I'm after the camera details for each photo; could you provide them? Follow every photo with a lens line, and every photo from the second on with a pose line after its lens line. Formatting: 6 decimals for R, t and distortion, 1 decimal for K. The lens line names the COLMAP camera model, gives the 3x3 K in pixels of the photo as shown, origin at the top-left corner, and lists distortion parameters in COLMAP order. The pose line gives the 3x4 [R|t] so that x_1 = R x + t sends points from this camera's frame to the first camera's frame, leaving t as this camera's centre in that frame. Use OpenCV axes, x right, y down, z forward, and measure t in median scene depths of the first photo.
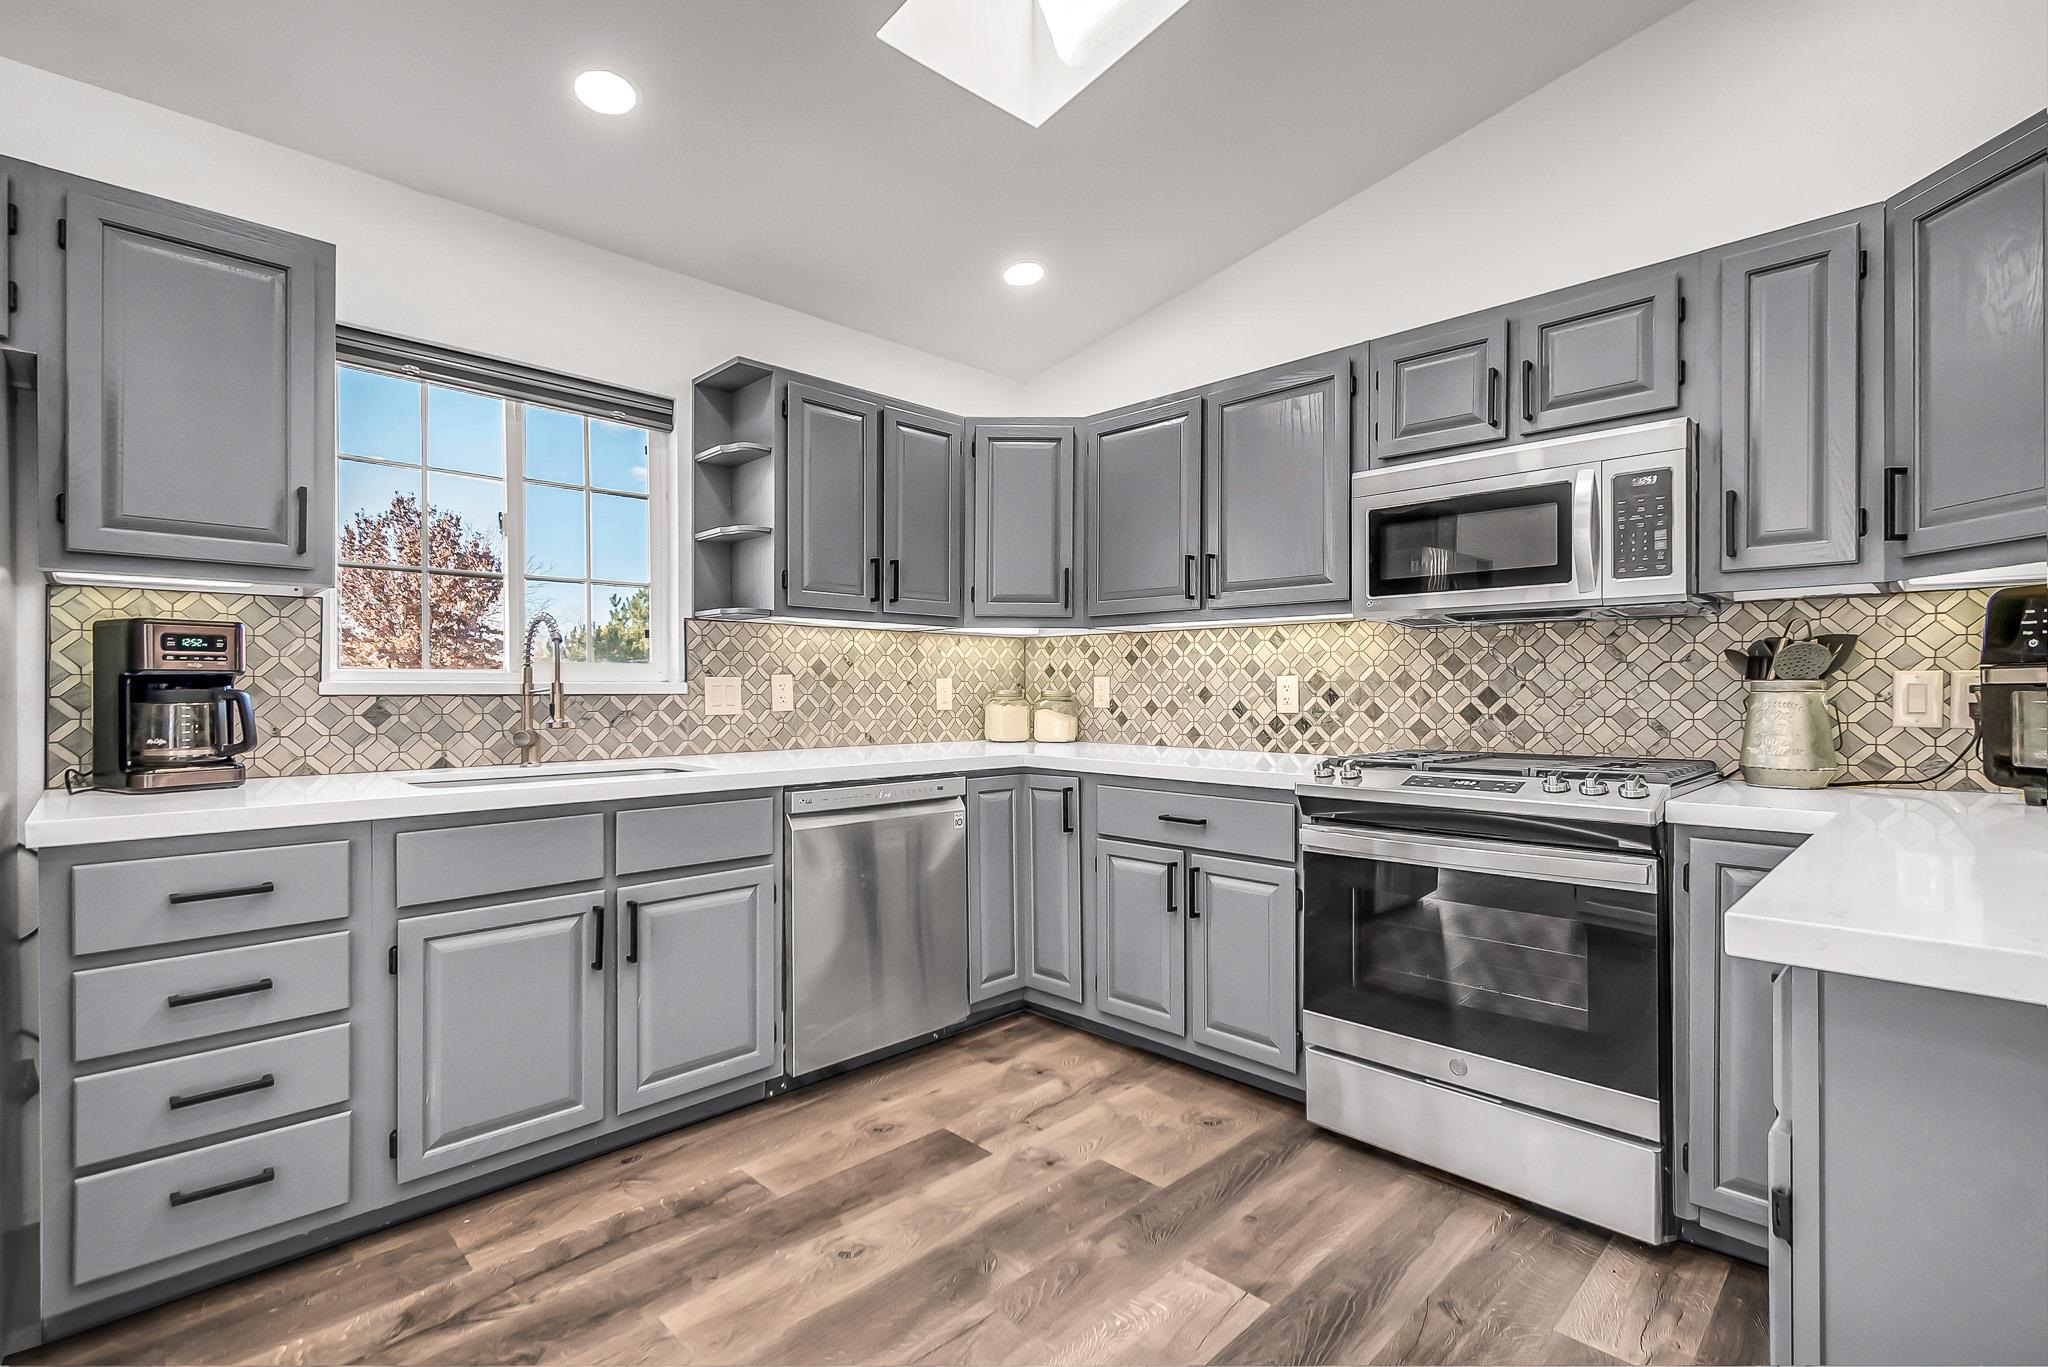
lens RADIAL K [[929.0, 0, 1025.9], [0, 929.0, 687.6], [0, 0, 1]] dist [0.004486, 0.000062]
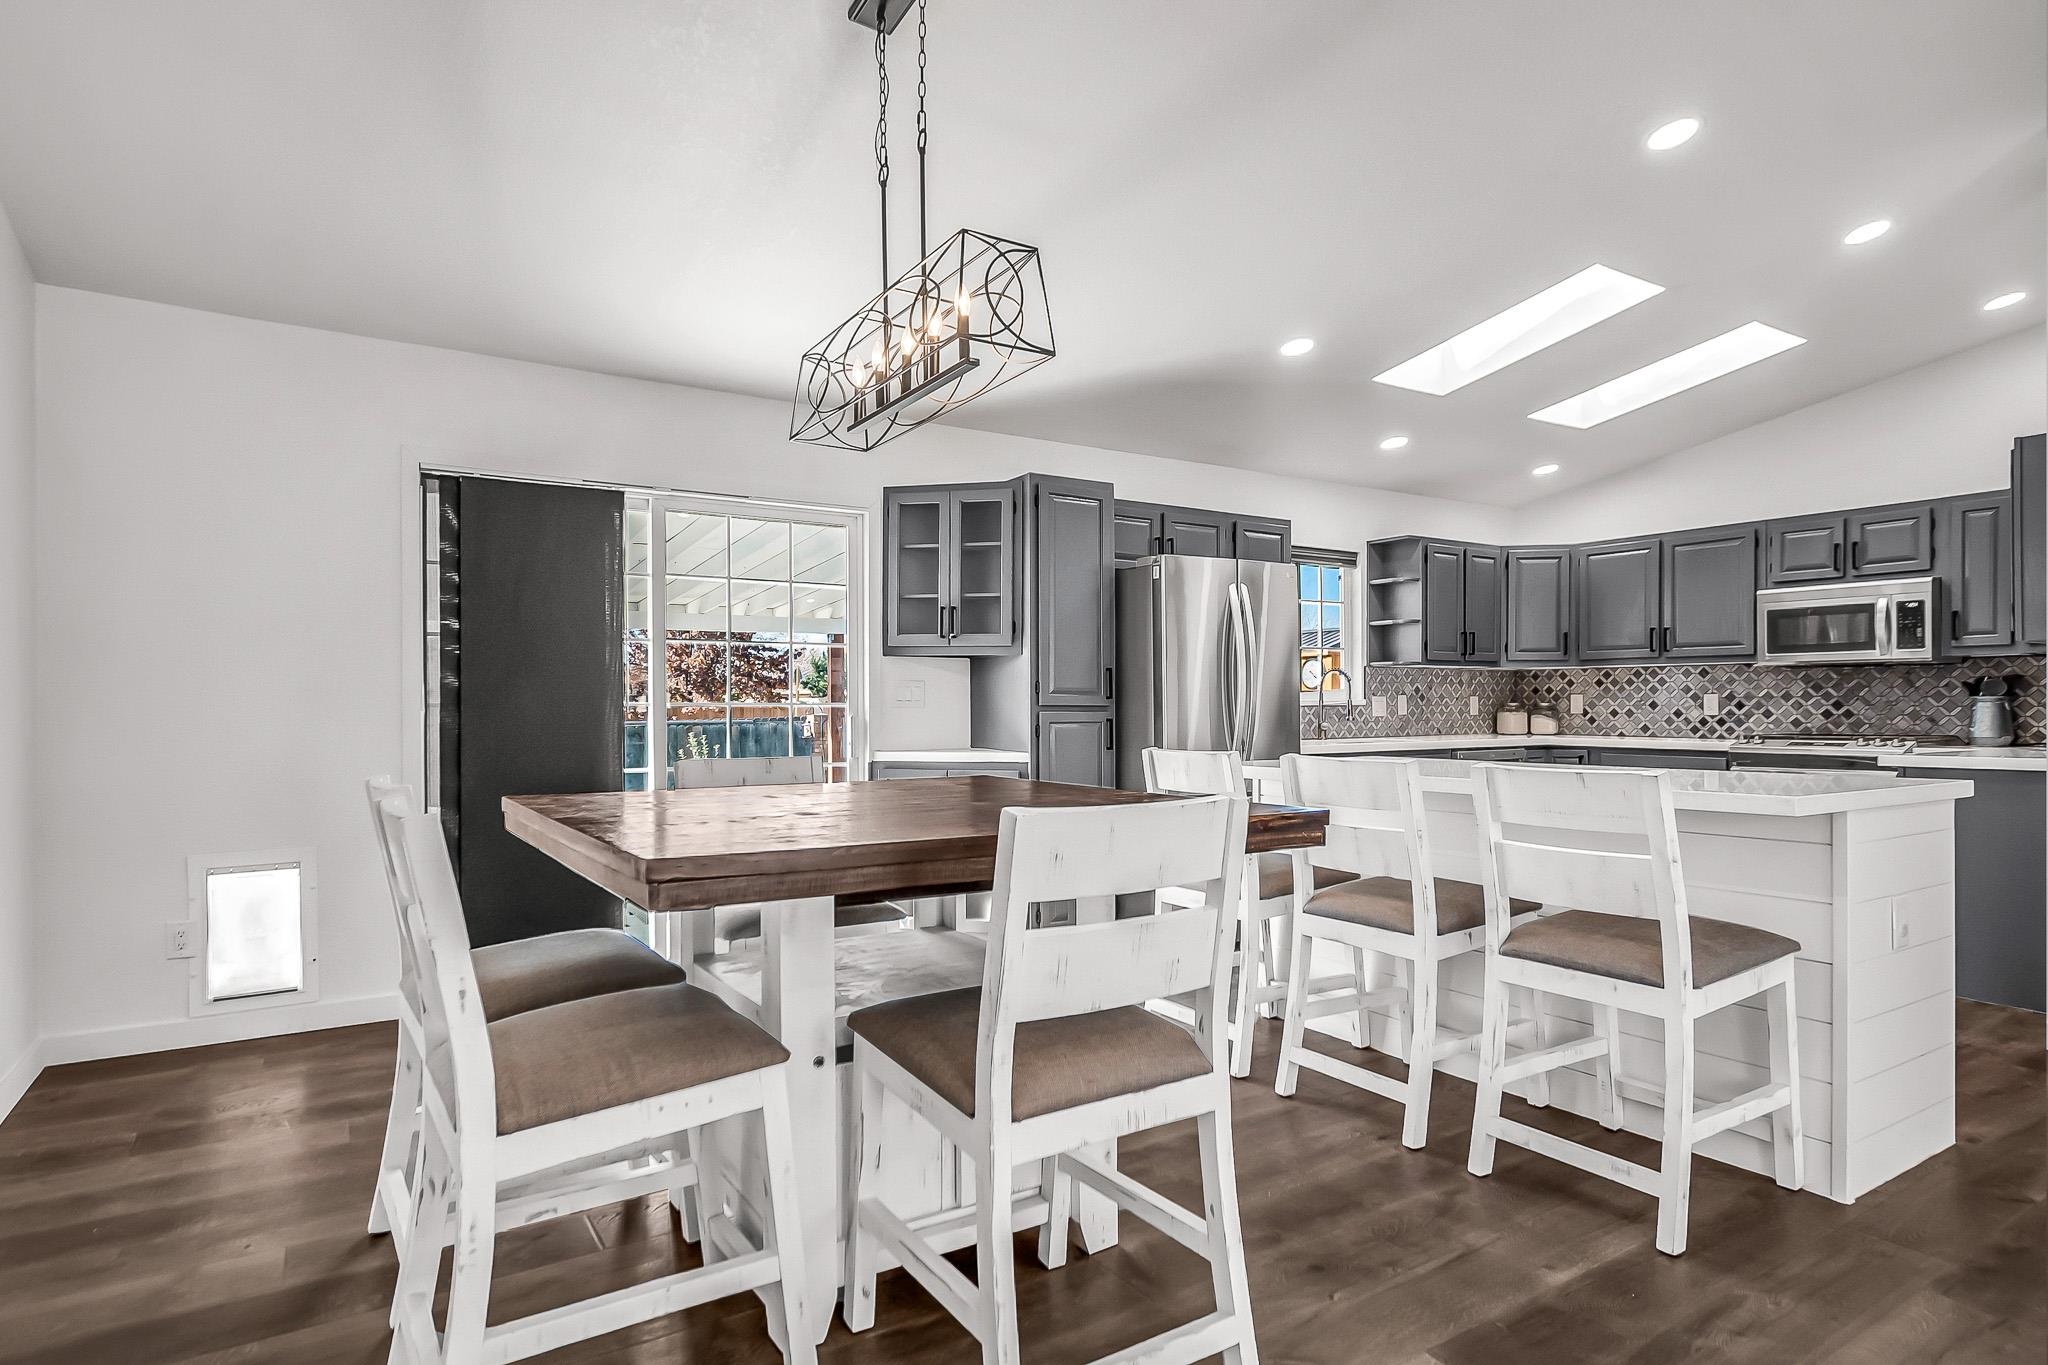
lens RADIAL K [[1097.6, 0, 1027.5], [0, 1097.6, 713.3], [0, 0, 1]] dist [0.004639, 0.001009]
pose [[0.976741, -0.002192, -0.214412, -0.557025], [0.004131, 0.999954, 0.008600, 0.000574], [0.214383, -0.009285, 0.976705, -1.359675]]
